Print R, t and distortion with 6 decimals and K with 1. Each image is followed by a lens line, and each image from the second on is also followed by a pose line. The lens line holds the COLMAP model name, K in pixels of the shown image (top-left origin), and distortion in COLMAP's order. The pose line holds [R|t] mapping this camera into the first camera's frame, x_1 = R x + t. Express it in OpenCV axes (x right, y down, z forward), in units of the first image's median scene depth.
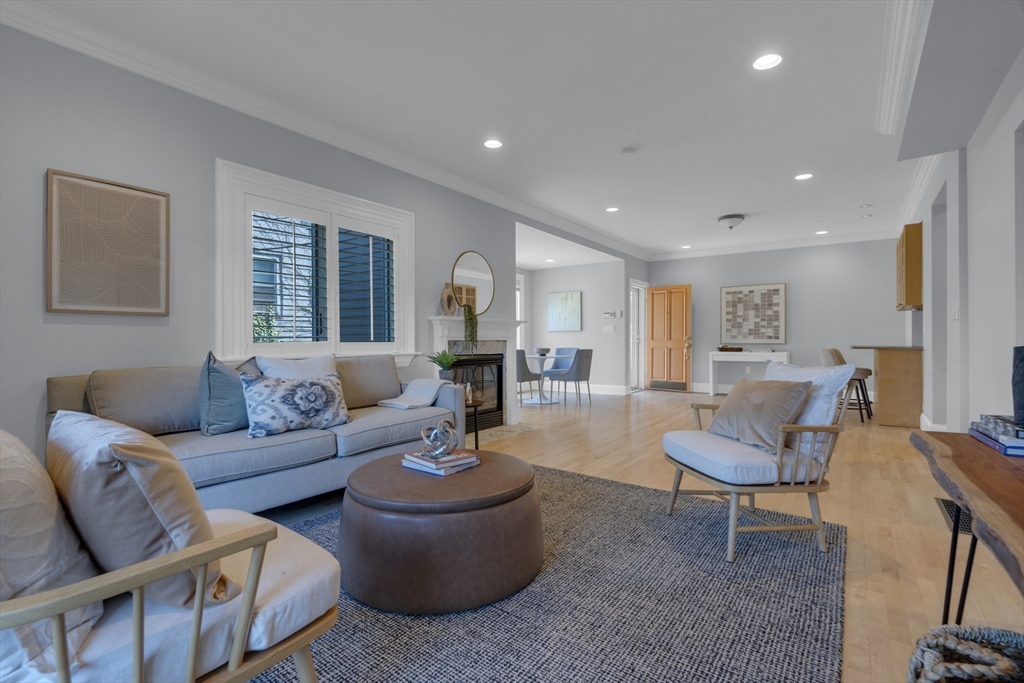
lens RADIAL K [[467.5, 0, 511.8], [0, 467.5, 339.7], [0, 0, 1]] dist [-0.010535, 0.005300]
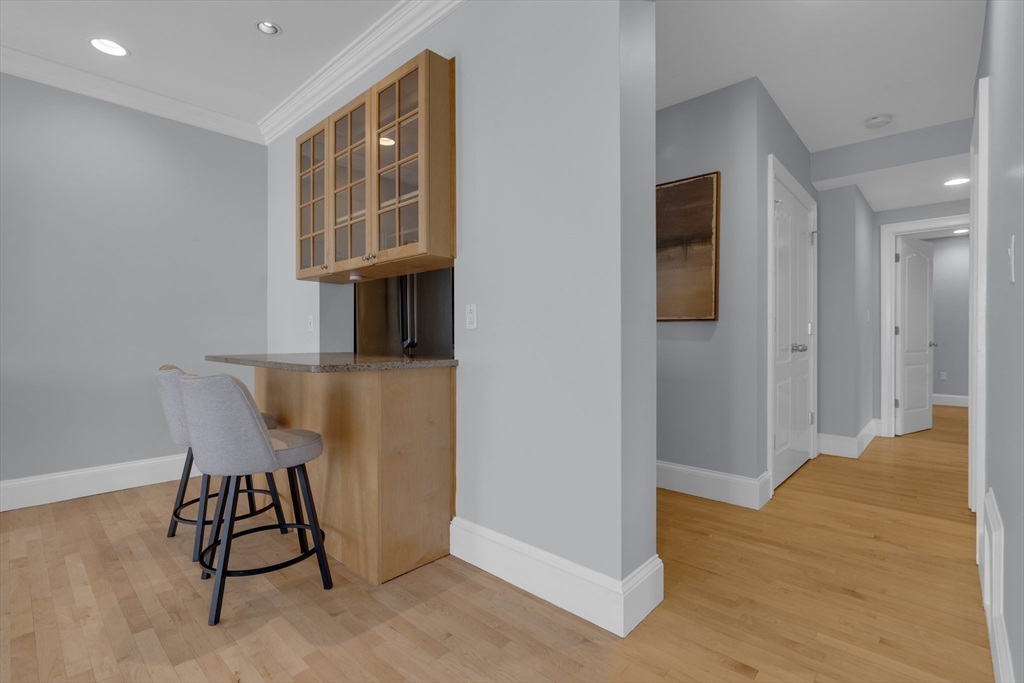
lens RADIAL K [[467.5, 0, 506.9], [0, 467.5, 342.8], [0, 0, 1]] dist [-0.010535, 0.005300]
pose [[0.106421, -0.005147, 0.994308, 0.320331], [-0.001700, 0.999984, 0.005359, -0.000555], [-0.994320, -0.002260, 0.106410, 0.618000]]
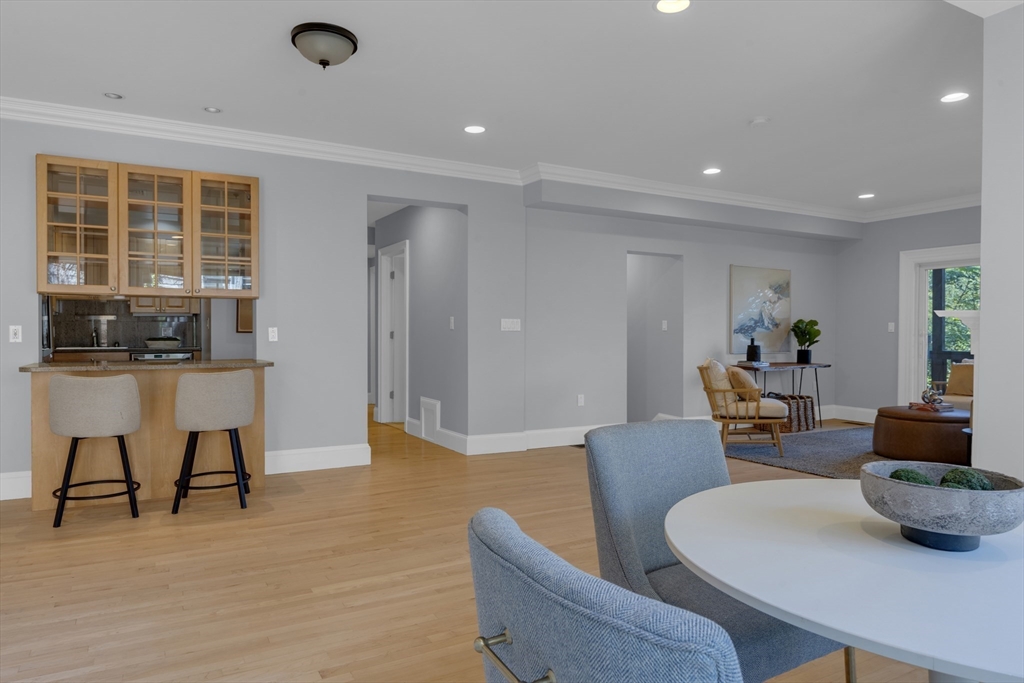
lens RADIAL K [[653.5, 0, 521.1], [0, 653.5, 332.9], [0, 0, 1]] dist [0.021709, -0.016900]
pose [[-0.916240, 0.000023, 0.400629, 0.090255], [-0.000651, 0.999999, -0.001545, -0.014860], [-0.400629, -0.001676, -0.916239, 1.184037]]
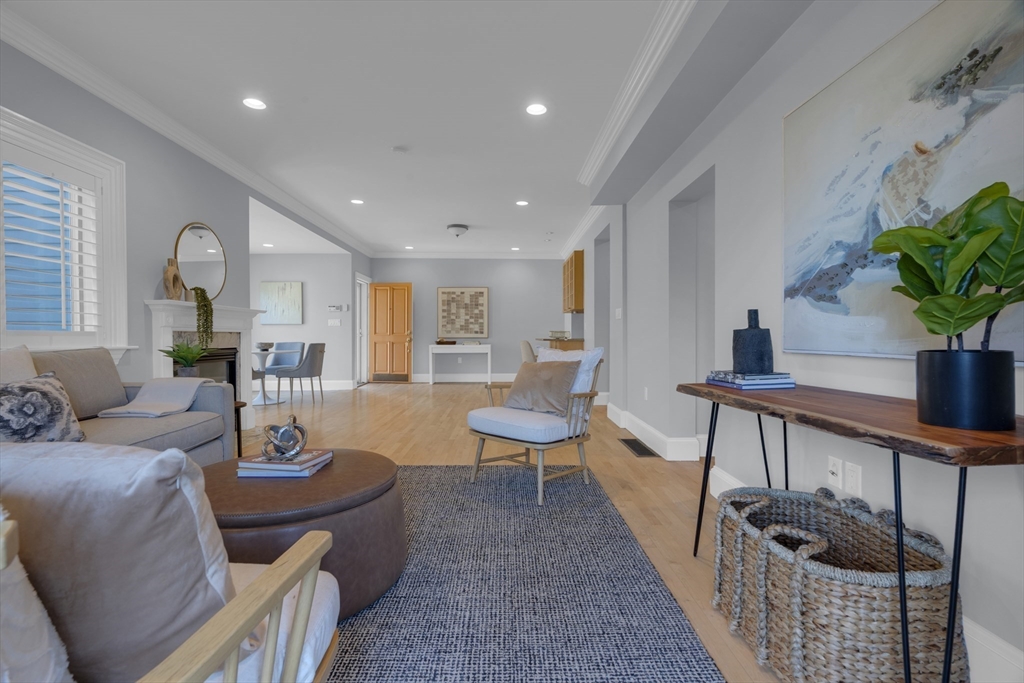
lens RADIAL K [[461.0, 0, 509.4], [0, 461.0, 339.9], [0, 0, 1]] dist [-0.010023, 0.003658]
pose [[0.795638, -0.003302, 0.605763, -0.094437], [-0.001118, 0.999975, 0.006920, 0.006331], [-0.605771, -0.006183, 0.795615, 0.018942]]
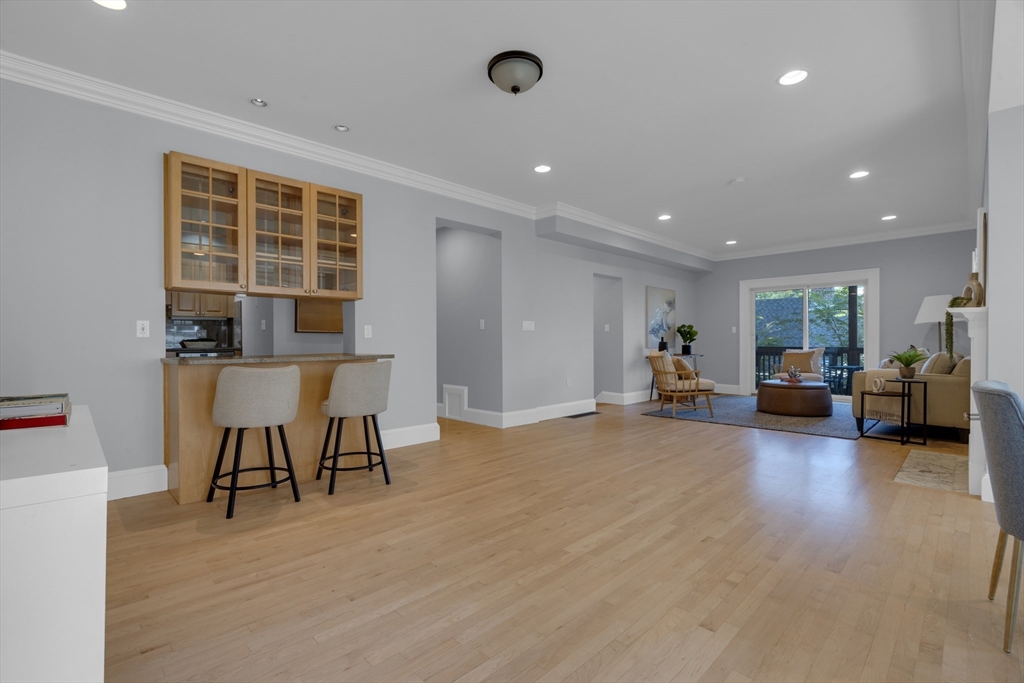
lens RADIAL K [[461.0, 0, 513.8], [0, 461.0, 337.7], [0, 0, 1]] dist [-0.010023, 0.003658]
pose [[-0.989134, 0.007213, 0.146837, 0.340178], [0.006282, 0.999957, -0.006801, -0.002328], [-0.146879, -0.005804, -0.989137, 1.183953]]
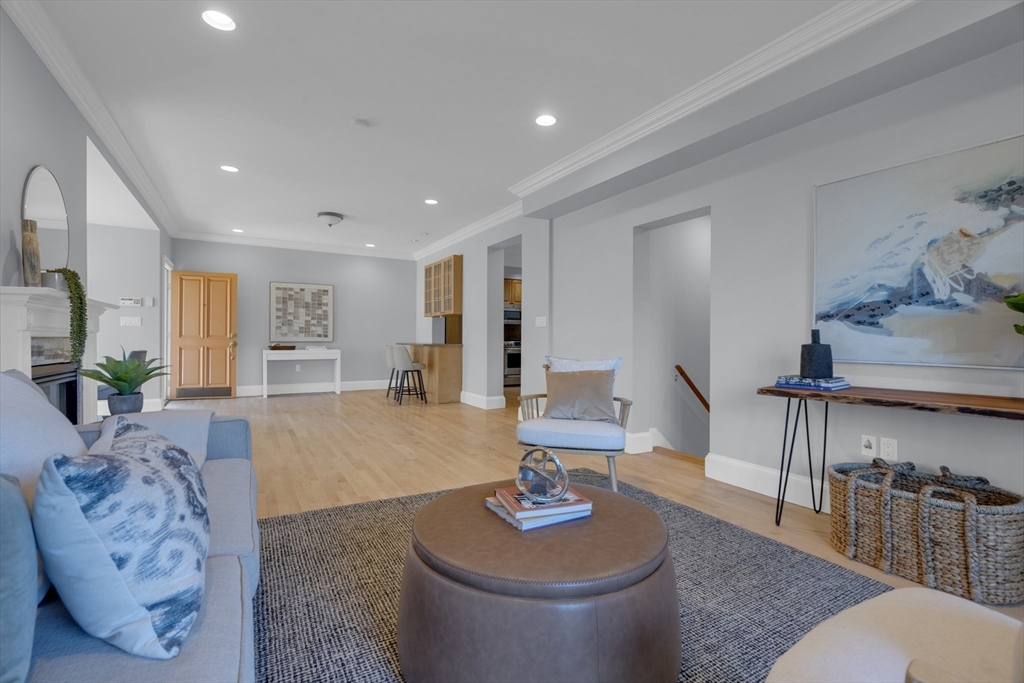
lens RADIAL K [[467.5, 0, 507.2], [0, 467.5, 340.0], [0, 0, 1]] dist [-0.010535, 0.005300]
pose [[0.410123, -0.001110, 0.912030, -0.234520], [-0.005497, 0.999978, 0.003689, -0.001323], [-0.912014, -0.006526, 0.410108, 0.204890]]
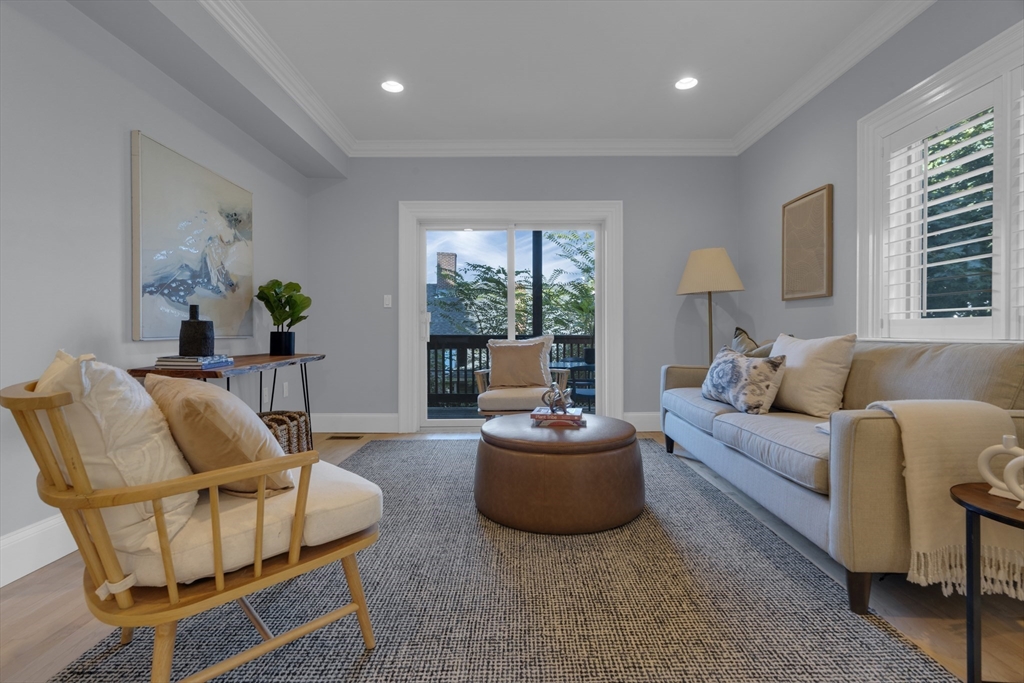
lens RADIAL K [[467.5, 0, 522.0], [0, 467.5, 332.0], [0, 0, 1]] dist [-0.010535, 0.005300]
pose [[-0.799441, 0.007500, -0.600698, 0.178422], [0.004224, 0.999968, 0.006864, 0.008364], [0.600730, 0.002950, -0.799447, 0.527626]]
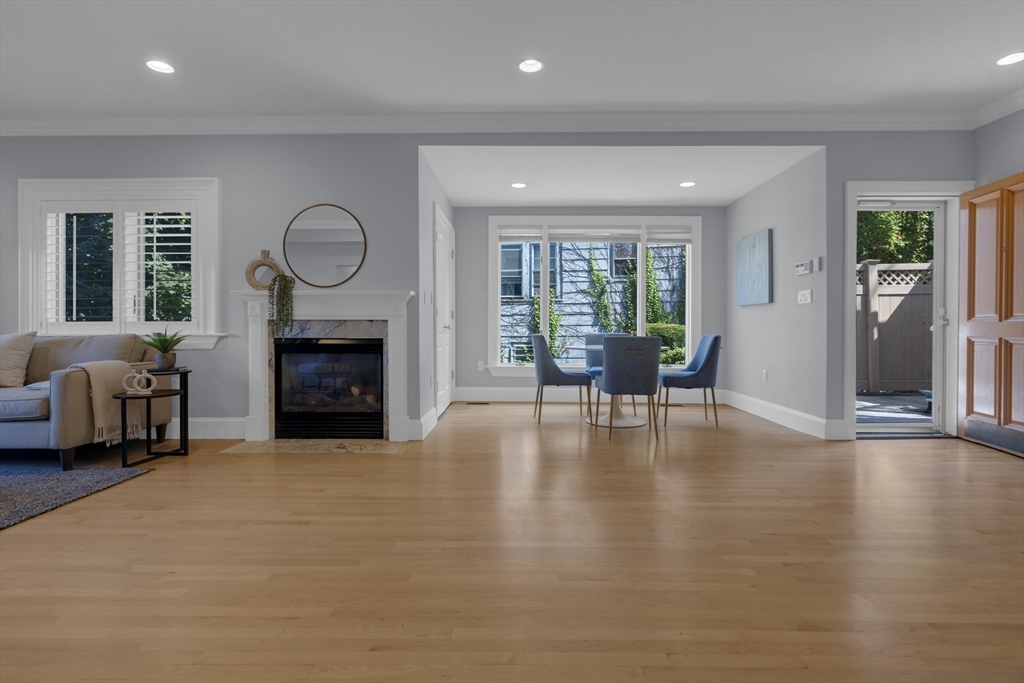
lens RADIAL K [[495.3, 0, 515.2], [0, 495.3, 329.6], [0, 0, 1]] dist [-0.010638, 0.004102]
pose [[0.585031, 0.006523, -0.810985, 0.506236], [-0.000159, 0.999969, 0.007928, 0.006807], [0.811011, -0.004509, 0.585013, 0.519285]]
